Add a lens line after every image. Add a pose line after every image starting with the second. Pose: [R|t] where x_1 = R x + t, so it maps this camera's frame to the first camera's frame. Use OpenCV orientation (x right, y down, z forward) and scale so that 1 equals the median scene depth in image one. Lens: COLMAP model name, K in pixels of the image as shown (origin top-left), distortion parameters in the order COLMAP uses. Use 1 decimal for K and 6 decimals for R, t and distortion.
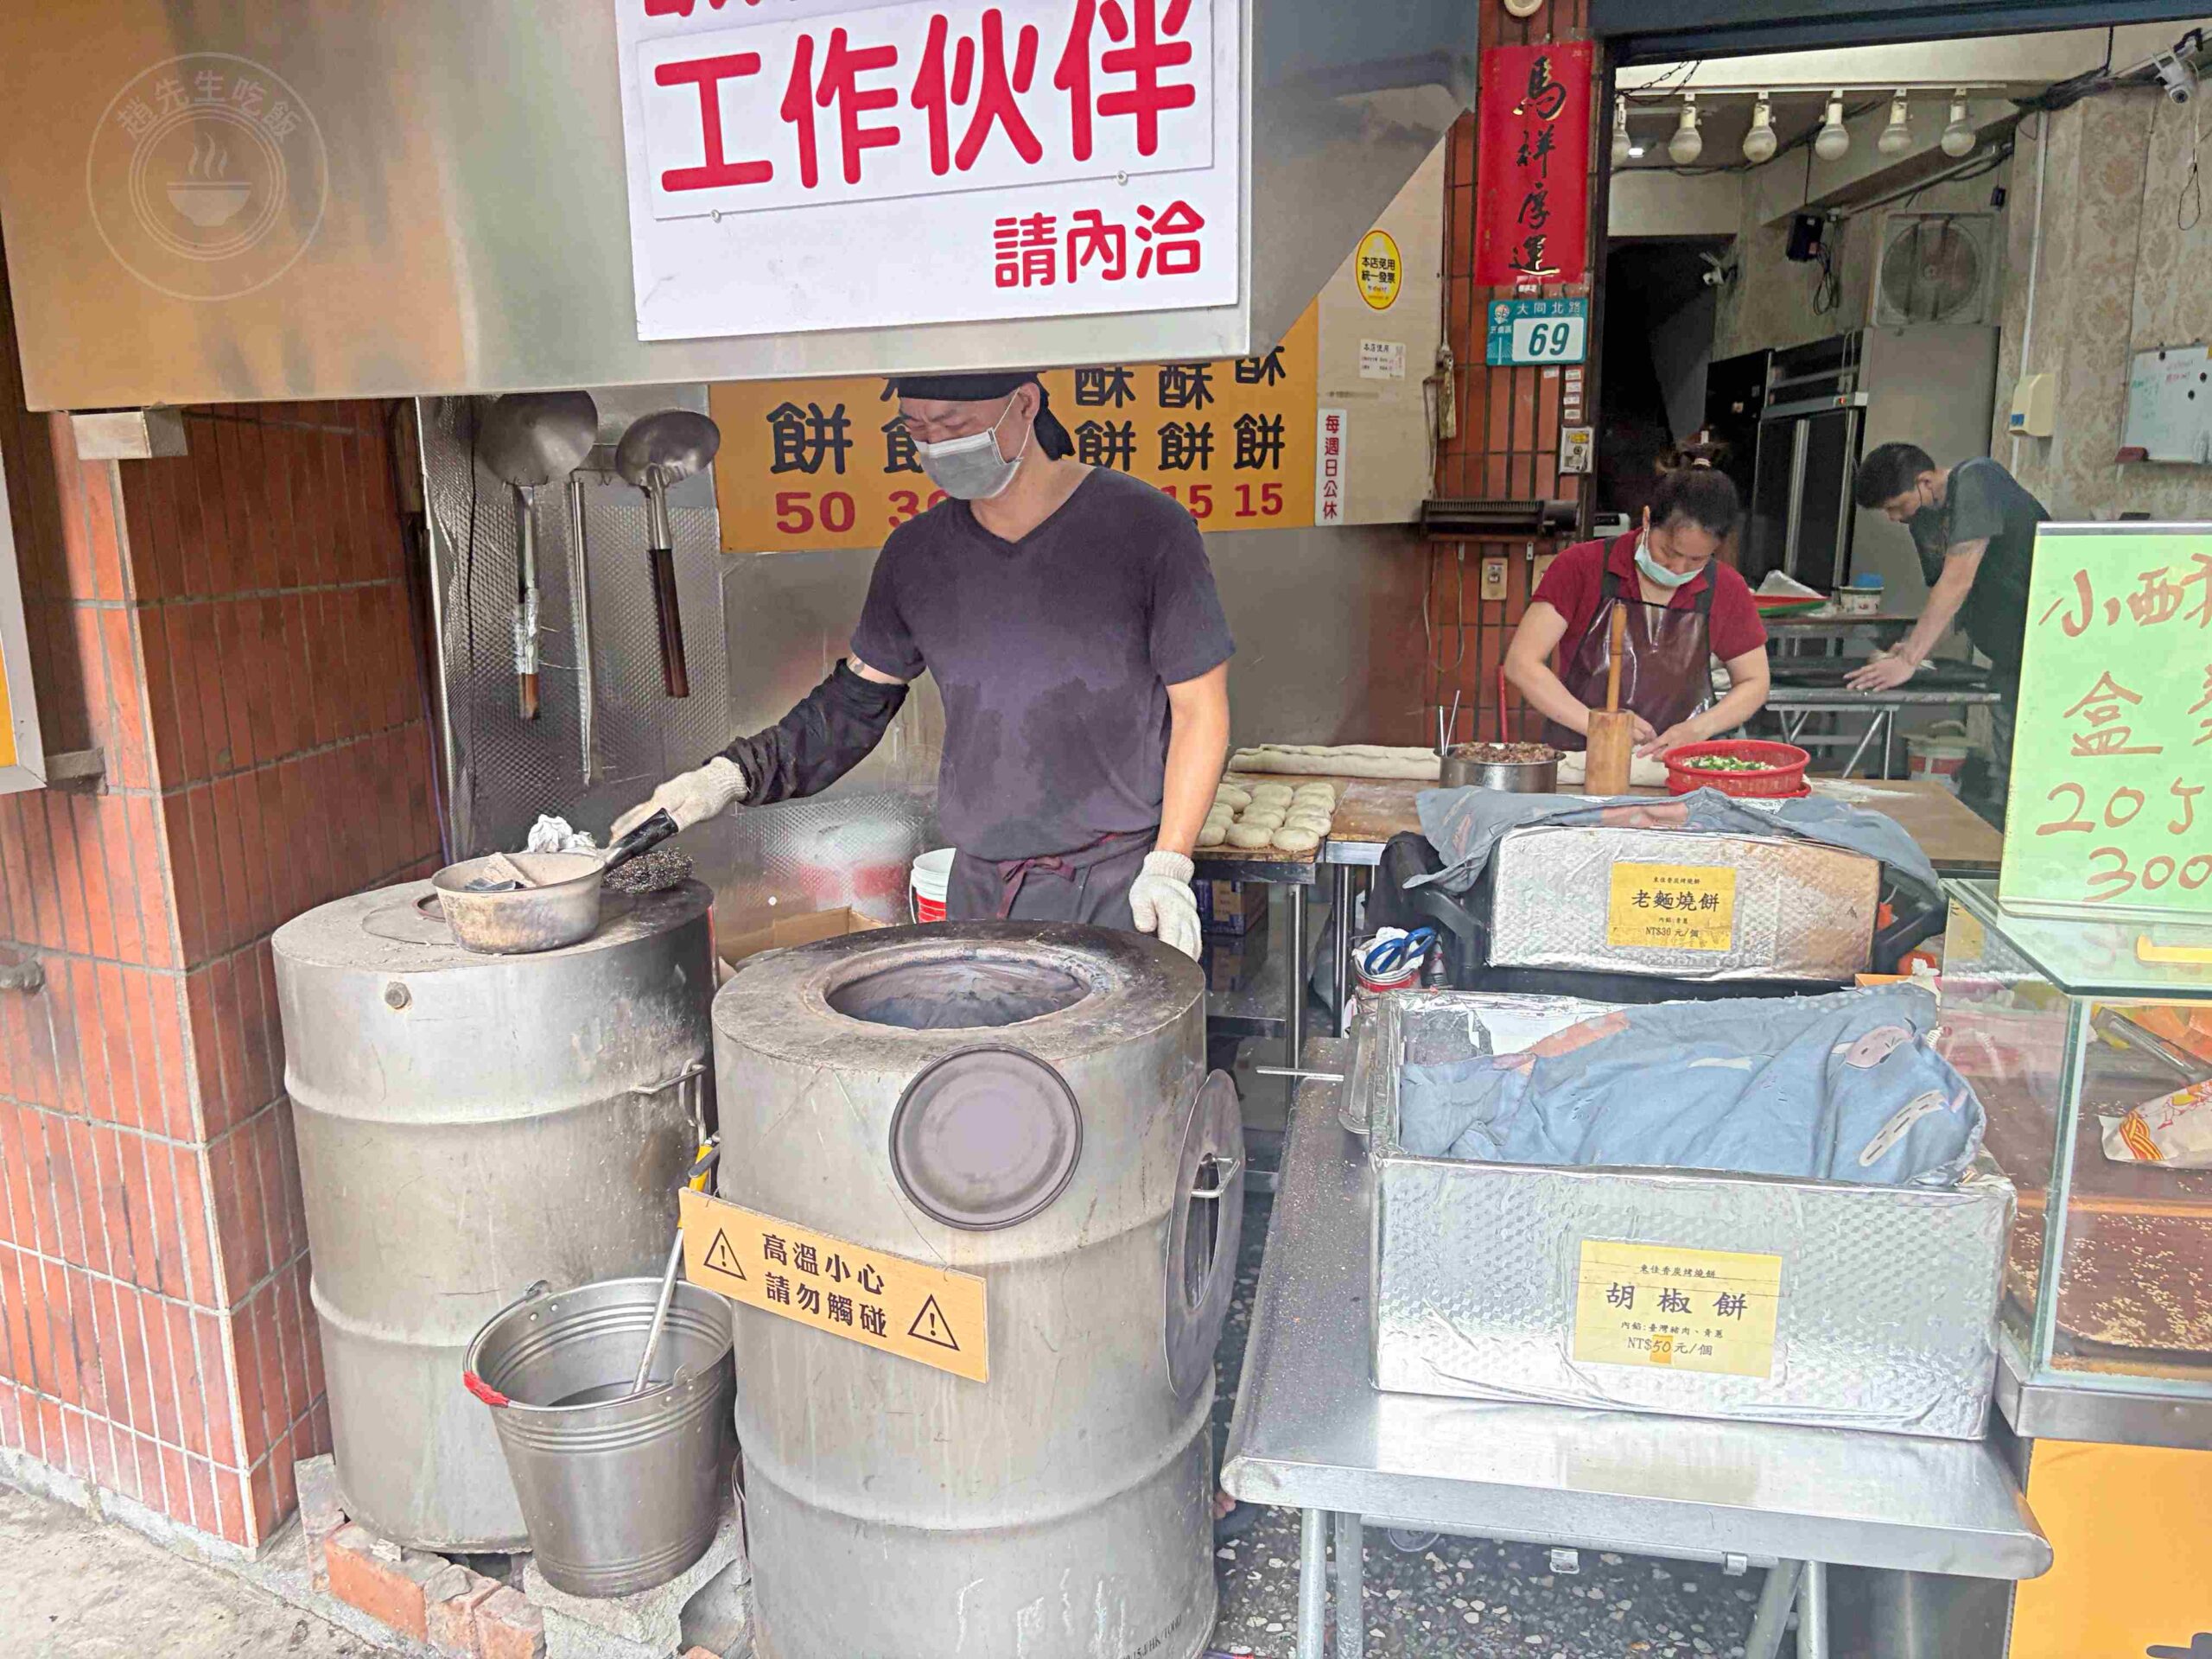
lens RADIAL K [[1703.0, 0, 1085.4], [0, 1703.0, 847.2], [0, 0, 1]] dist [0.019467, -0.007314]
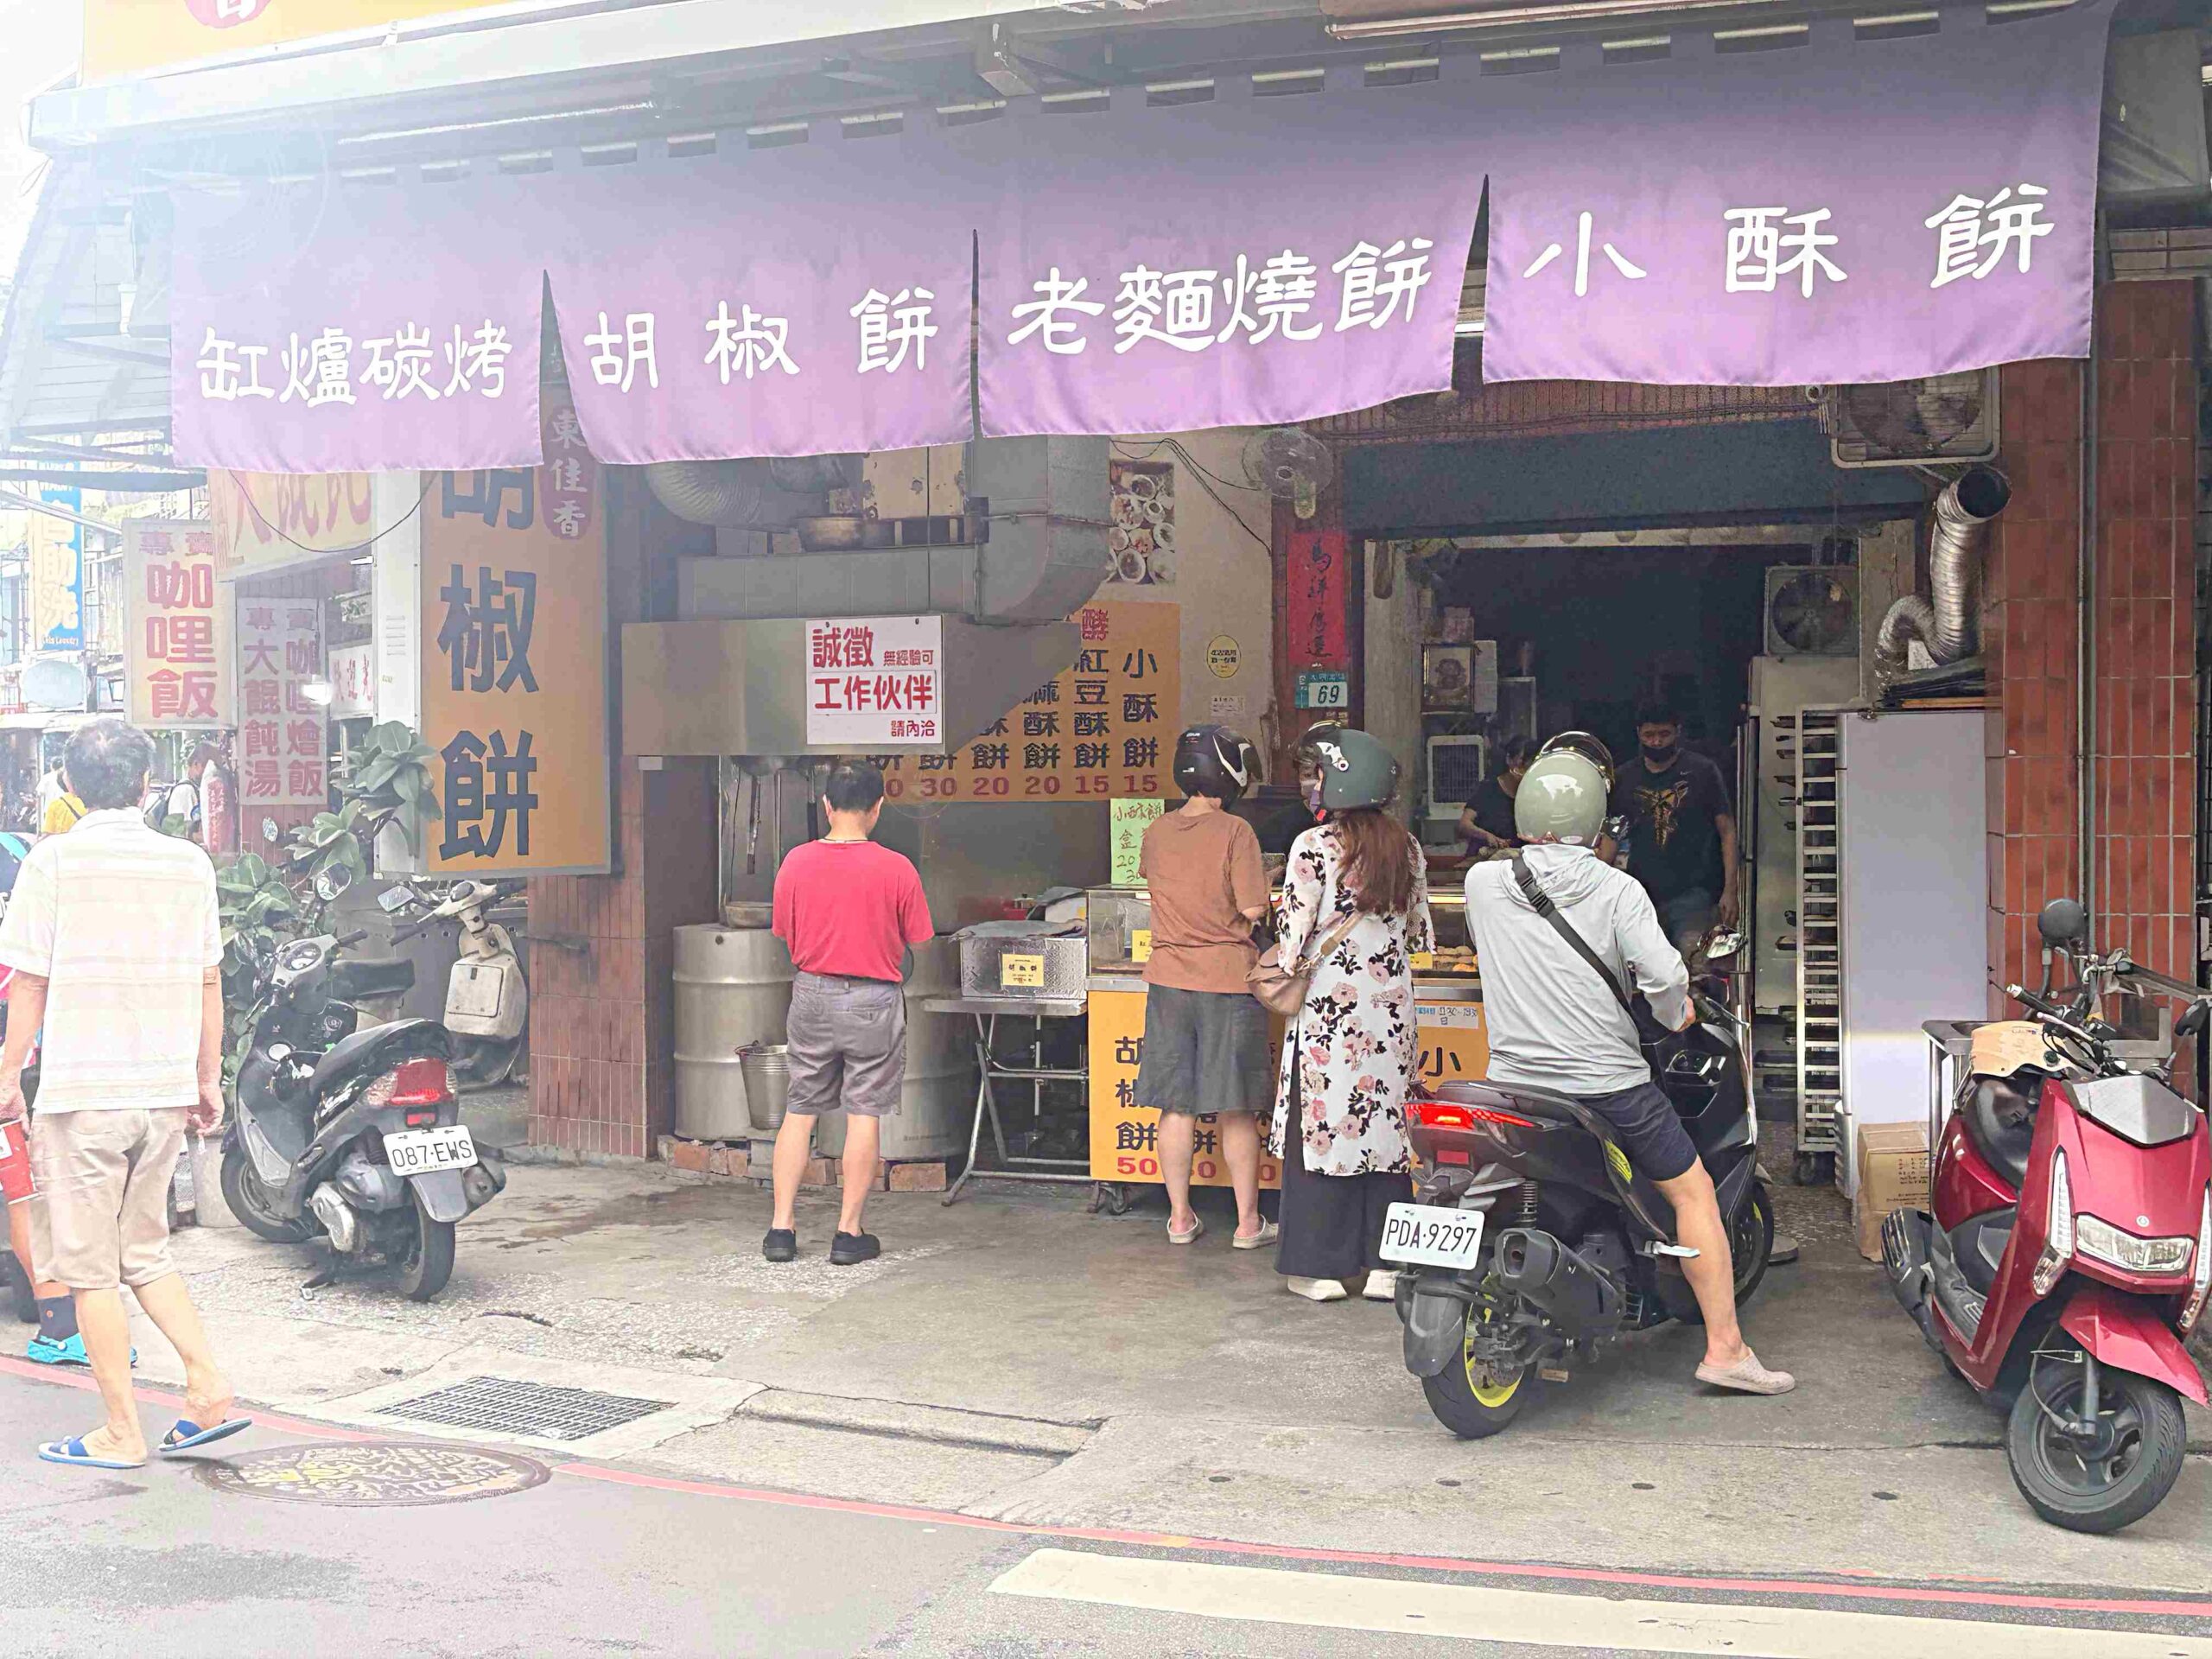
lens RADIAL K [[3146.5, 0, 1097.5], [0, 3146.5, 863.8], [0, 0, 1]] dist [0.245303, -1.043297]
pose [[0.987036, 0.017627, -0.159531, 0.780511], [-0.044206, 0.985364, -0.164635, 0.568455], [0.154294, 0.169552, 0.973368, -2.956812]]
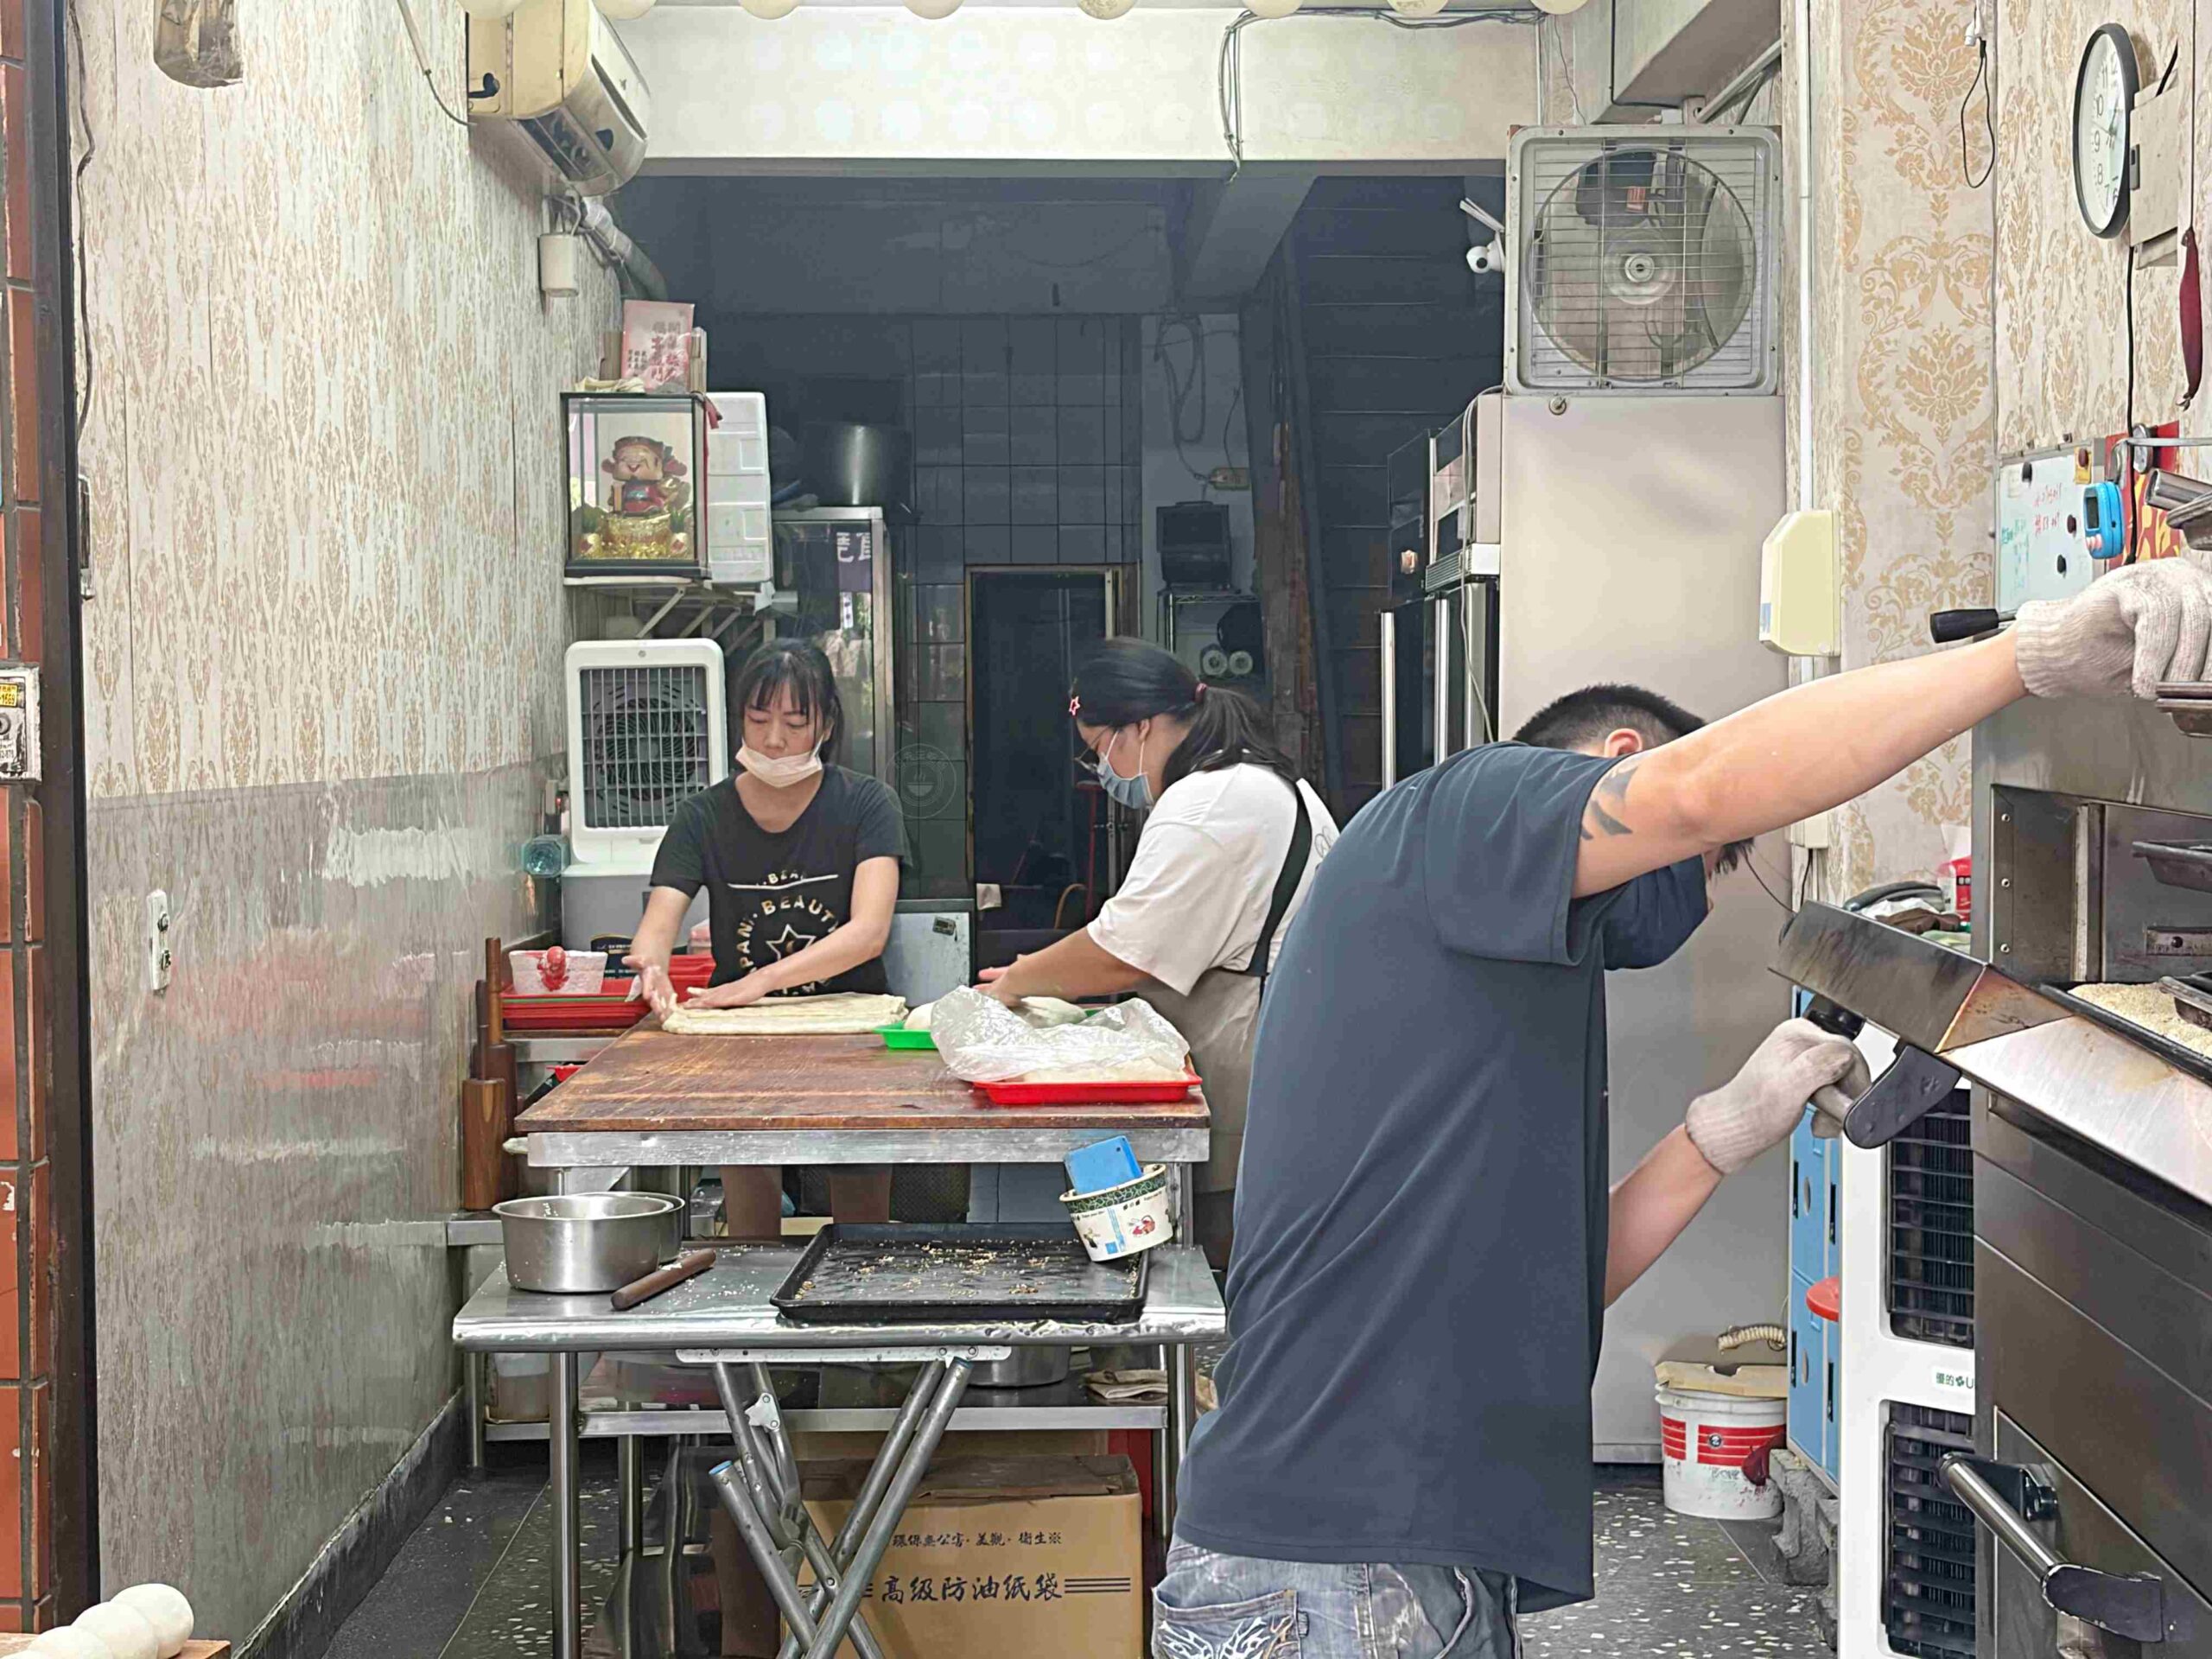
lens RADIAL K [[4034.4, 0, 1192.4], [0, 4034.4, 837.5], [0, 0, 1]] dist [0.318138, -1.714302]
pose [[0.999166, 0.001955, 0.040783, 0.752380], [0.004833, 0.986170, -0.165664, -0.068234], [-0.040542, 0.165723, 0.985339, 0.083850]]
